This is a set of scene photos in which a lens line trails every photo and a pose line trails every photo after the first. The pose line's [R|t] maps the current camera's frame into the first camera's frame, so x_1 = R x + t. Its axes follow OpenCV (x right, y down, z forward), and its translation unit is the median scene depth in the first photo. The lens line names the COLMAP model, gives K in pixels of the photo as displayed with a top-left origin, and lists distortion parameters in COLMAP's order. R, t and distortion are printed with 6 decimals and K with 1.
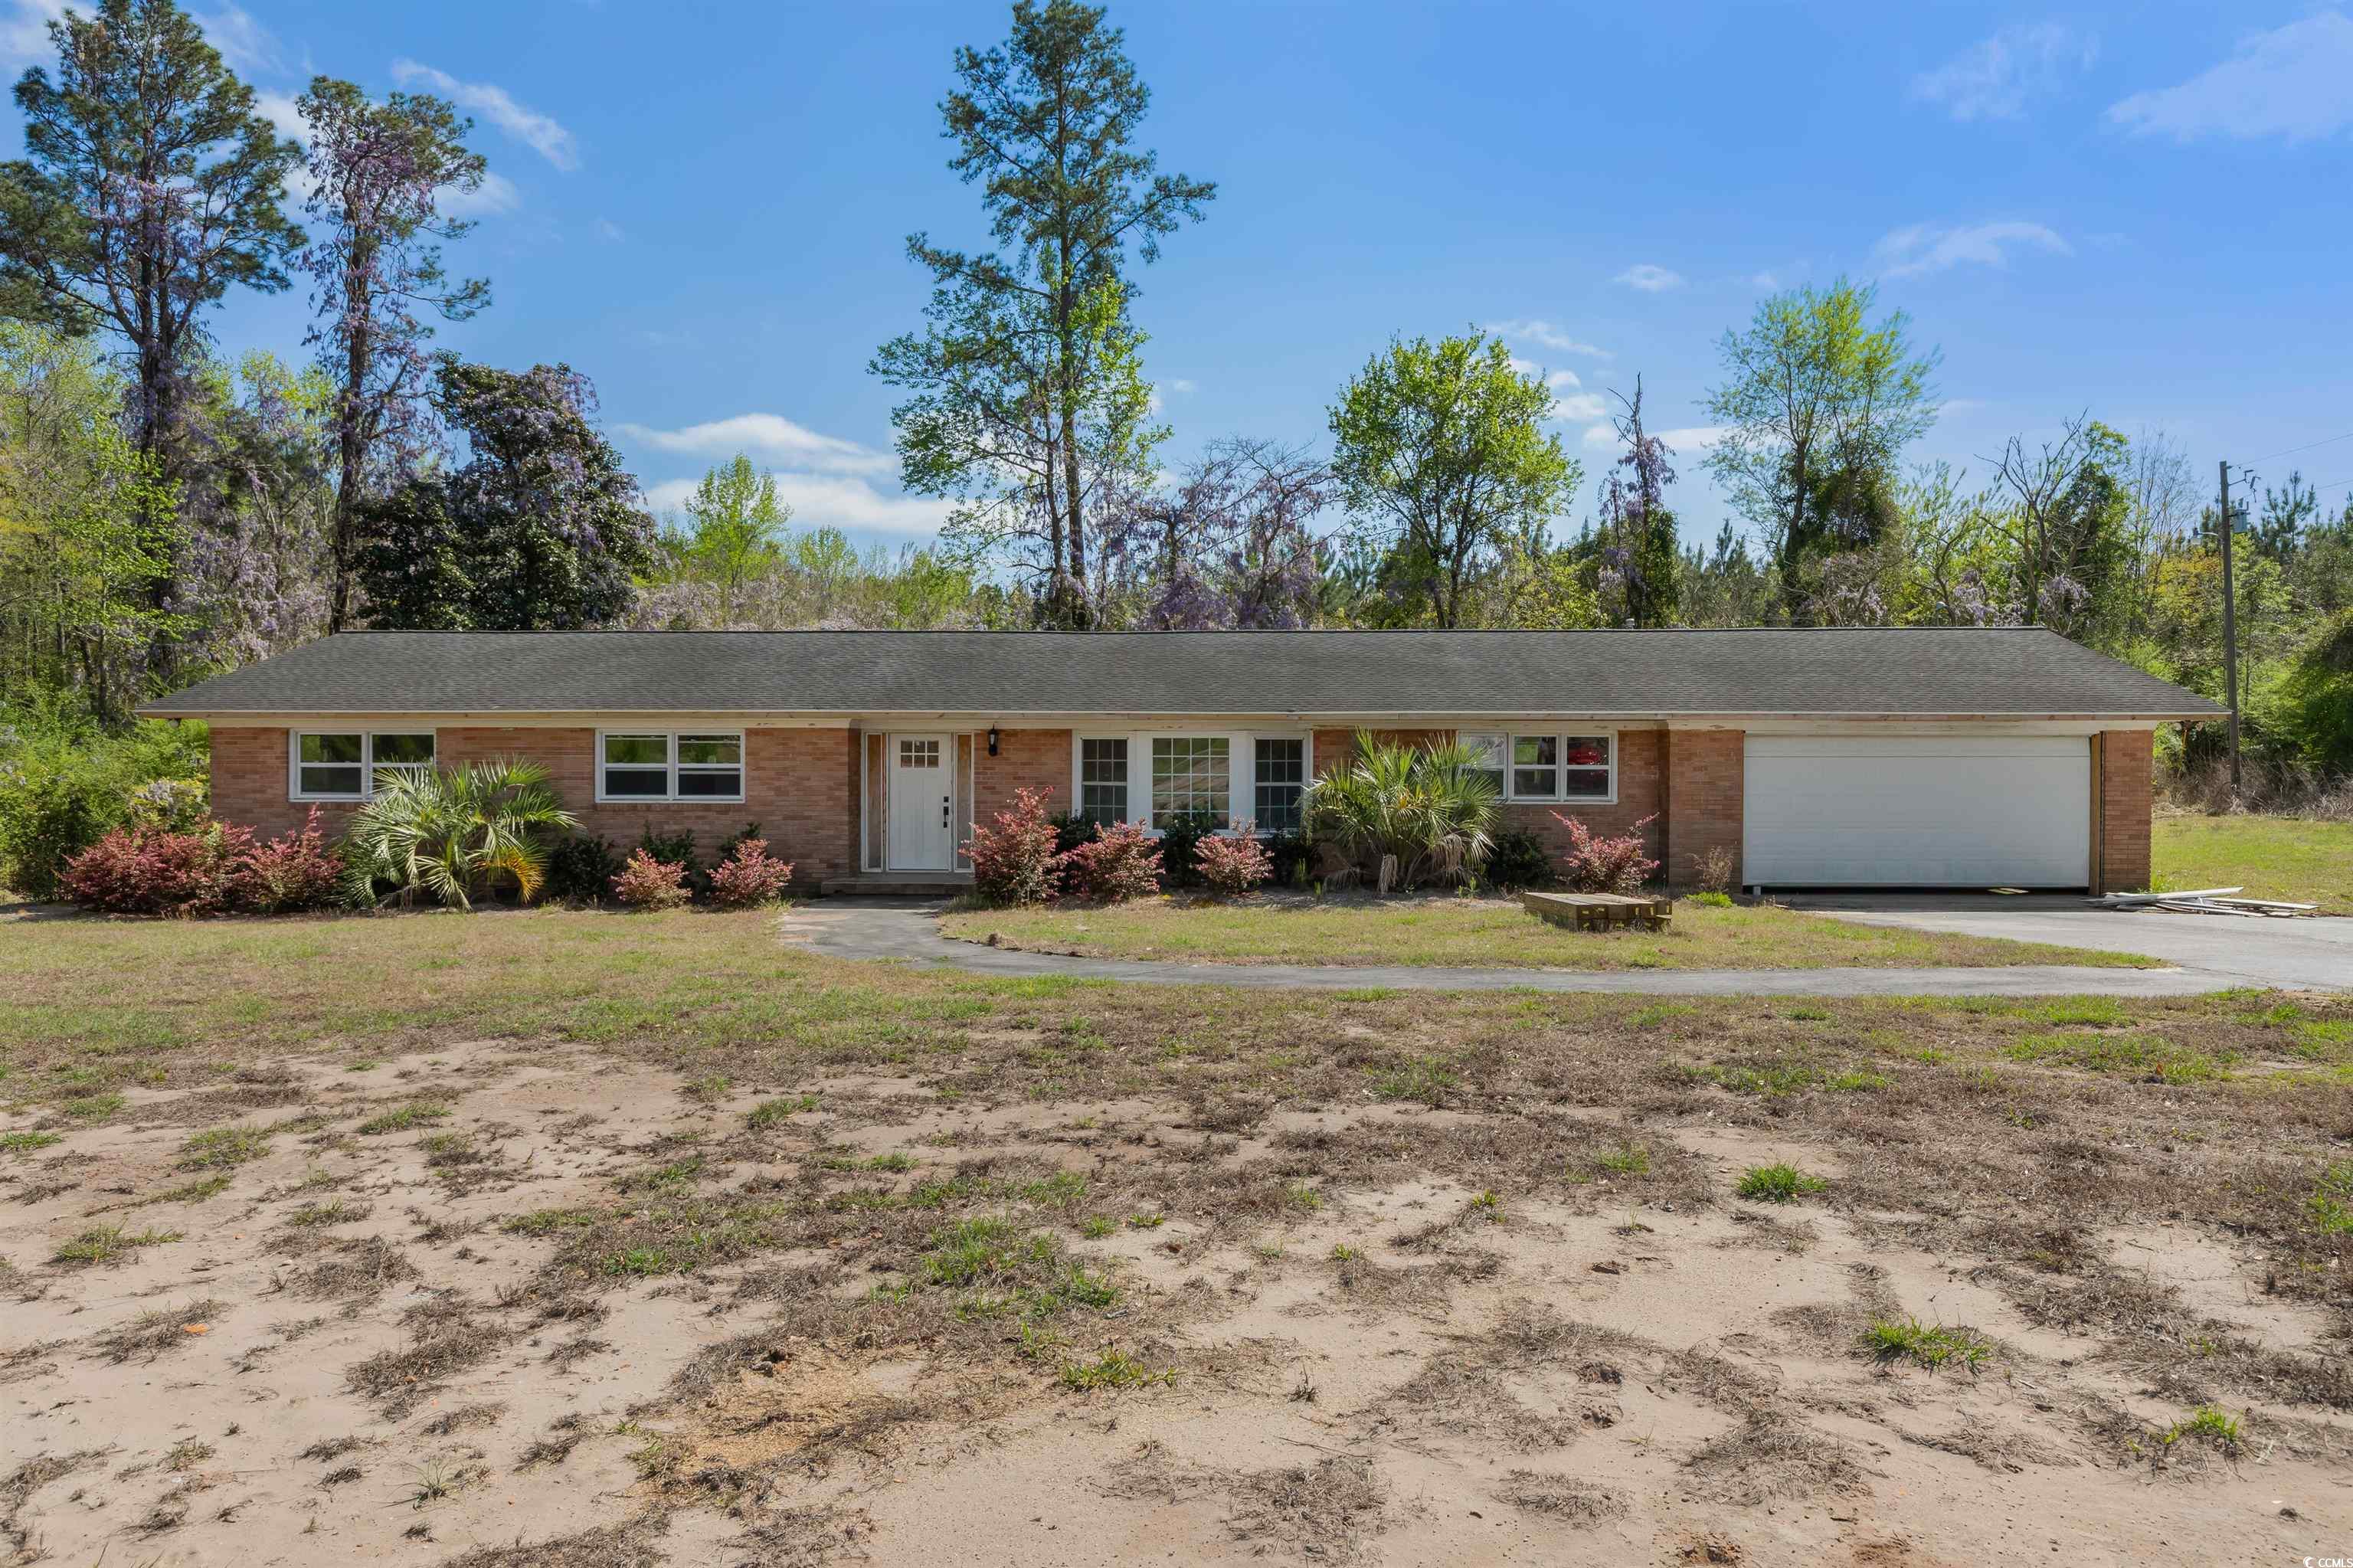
lens RADIAL K [[1627.8, 0, 1176.2], [0, 1627.8, 770.8], [0, 0, 1]] dist [-0.006984, -0.001242]
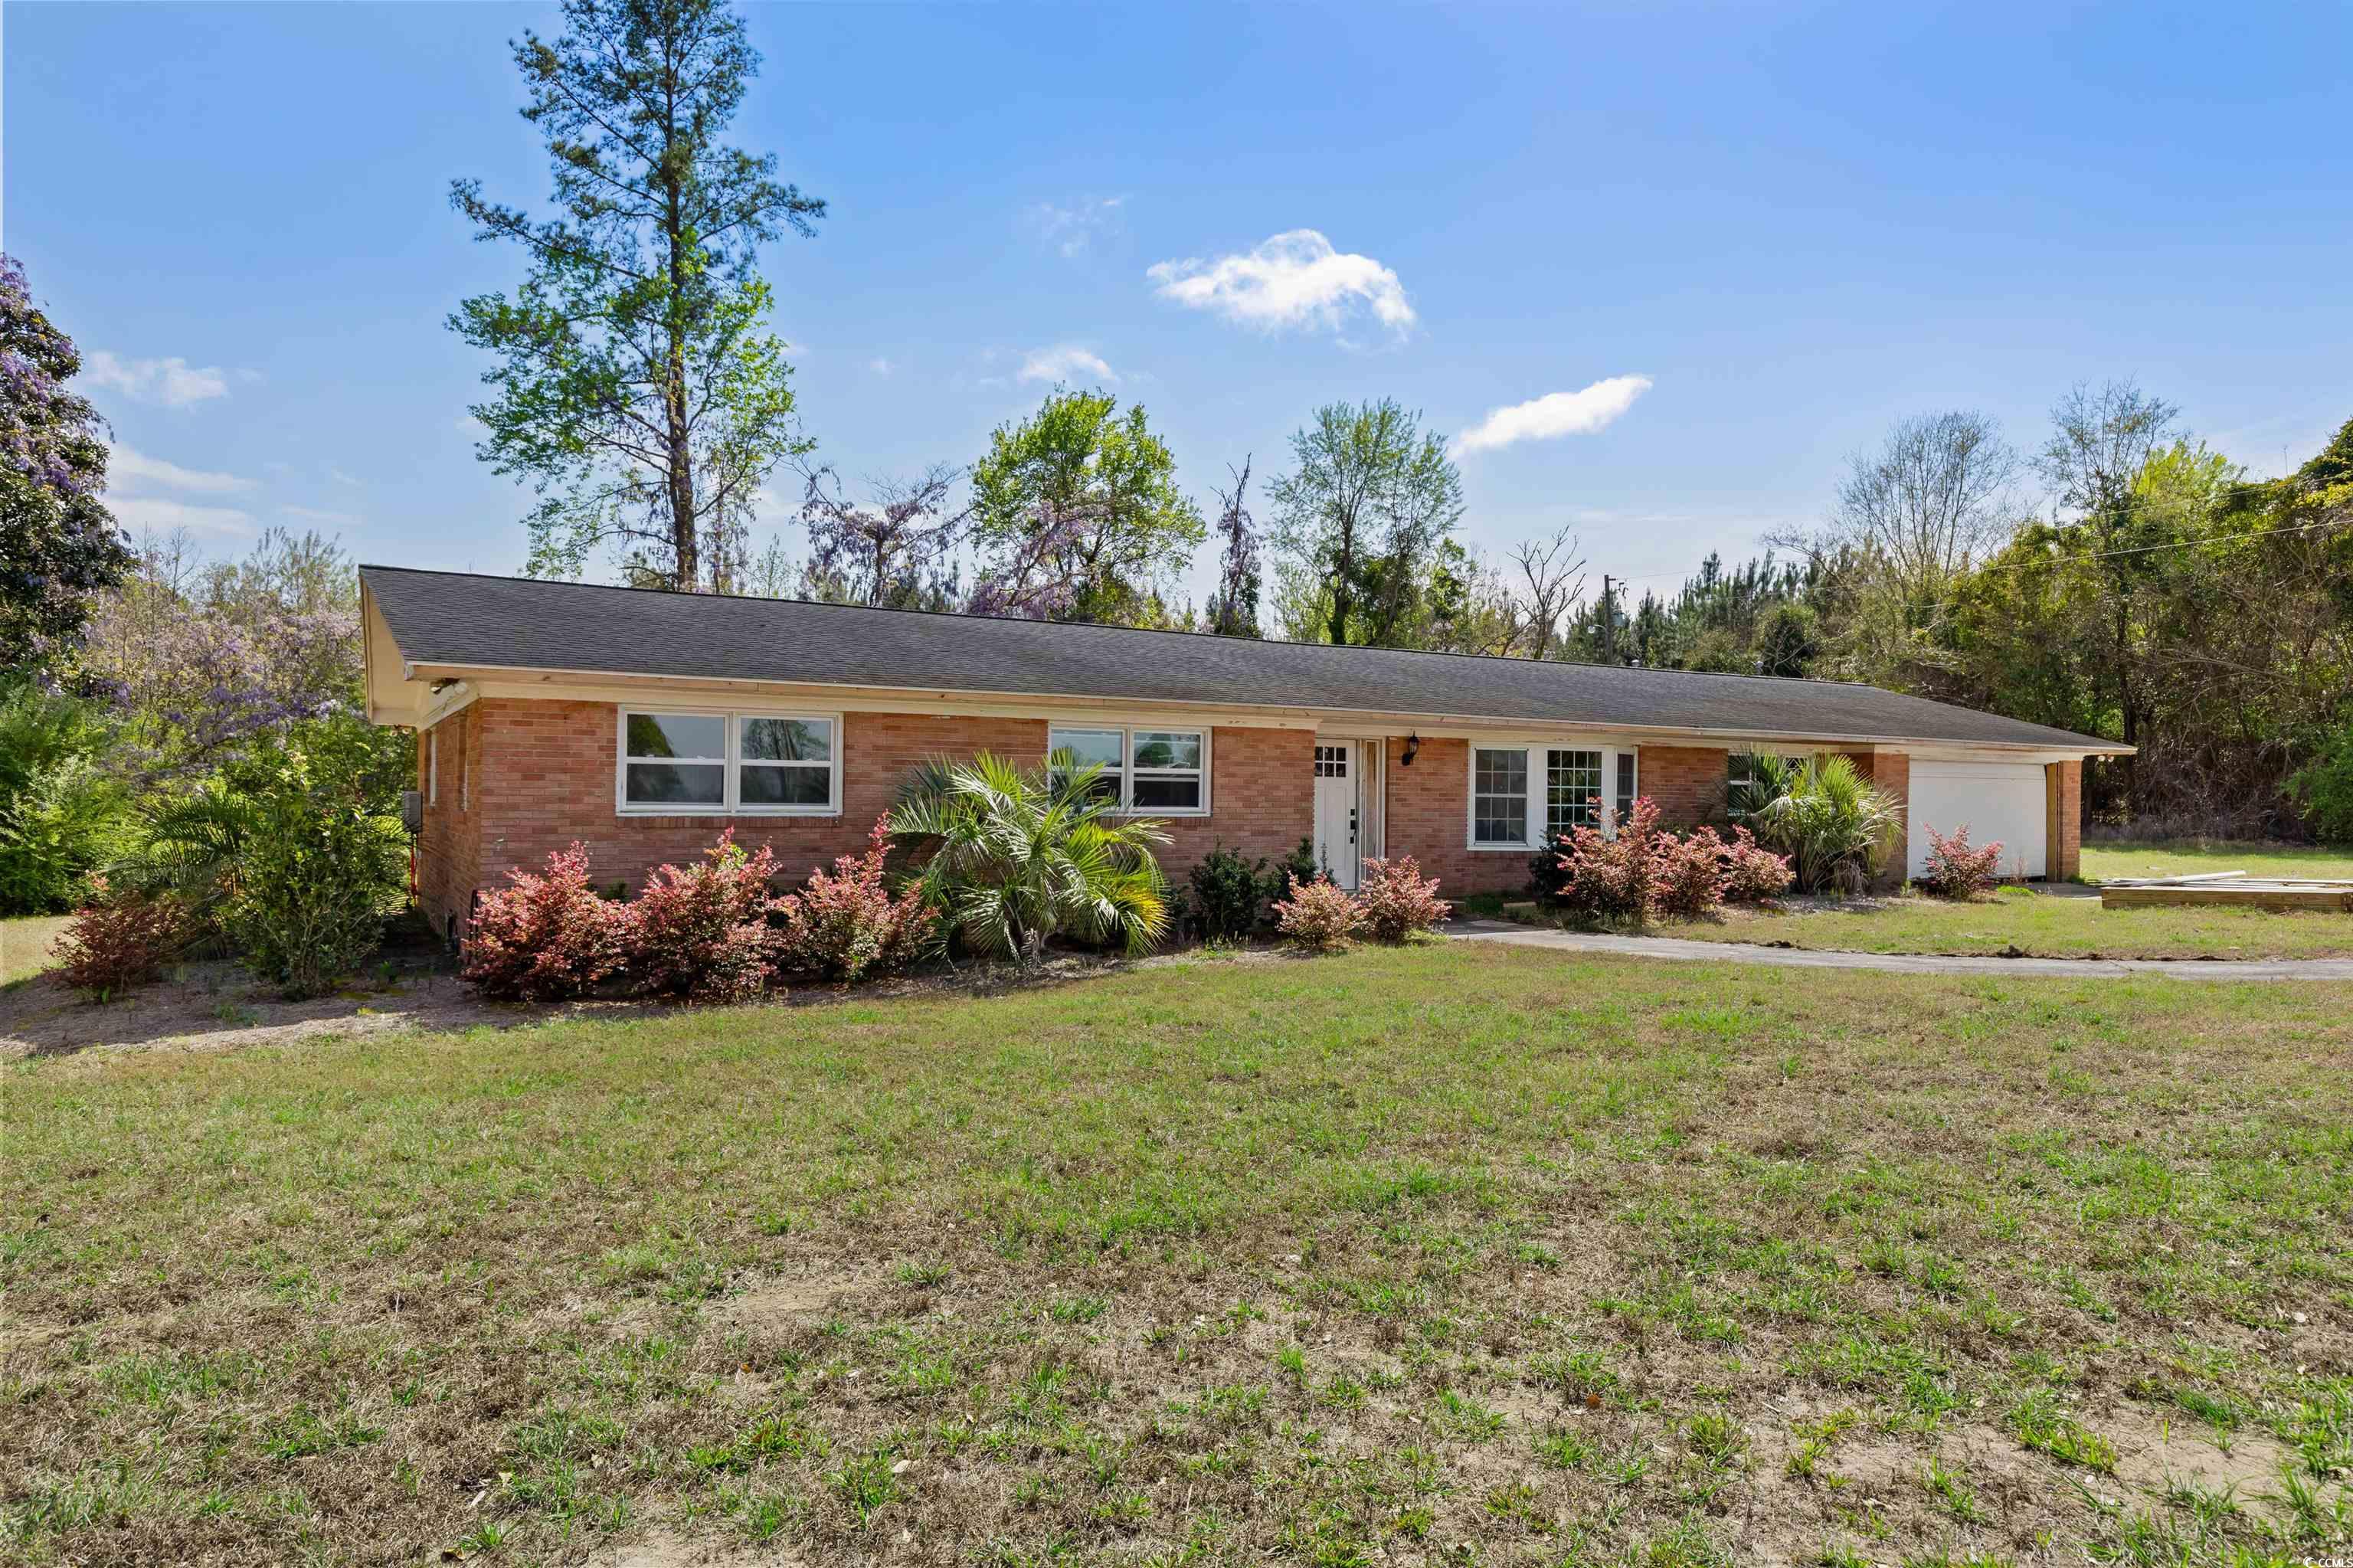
lens RADIAL K [[1418.0, 0, 1176.9], [0, 1418.0, 803.8], [0, 0, 1]] dist [-0.019609, -0.000707]
pose [[0.830396, 0.002461, 0.557168, -0.662165], [-0.002292, 0.999997, -0.001001, 0.013599], [-0.557168, -0.000445, 0.830399, 0.400360]]
